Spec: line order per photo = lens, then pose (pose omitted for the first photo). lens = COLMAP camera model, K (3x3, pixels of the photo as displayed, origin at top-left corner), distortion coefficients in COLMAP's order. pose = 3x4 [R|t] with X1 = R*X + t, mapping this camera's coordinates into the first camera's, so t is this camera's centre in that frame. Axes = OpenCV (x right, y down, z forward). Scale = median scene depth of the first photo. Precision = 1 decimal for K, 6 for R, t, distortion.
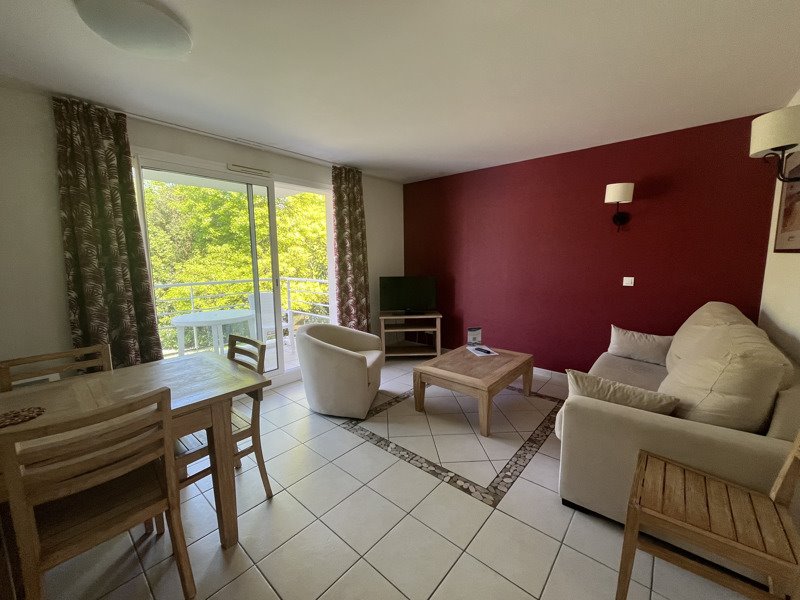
lens RADIAL K [[322.1, 0, 400.0], [0, 322.1, 303.2], [0, 0, 1]] dist [-0.000057, -0.000021]
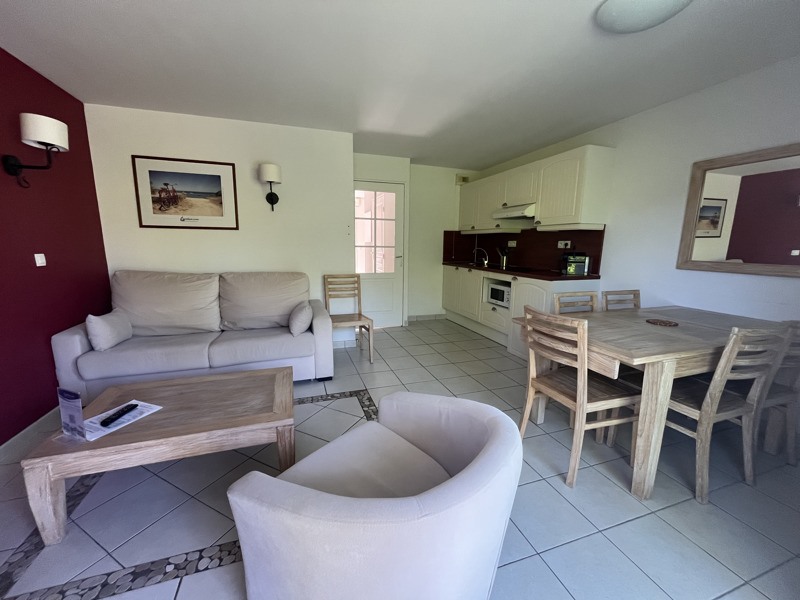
lens RADIAL K [[322.1, 0, 400.0], [0, 322.1, 300.3], [0, 0, 1]] dist [-0.000057, -0.000021]
pose [[-0.863193, -0.101071, 0.494653, -0.168425], [0.051471, 0.957035, 0.285367, -0.067199], [-0.502243, 0.271787, -0.820904, 0.593872]]
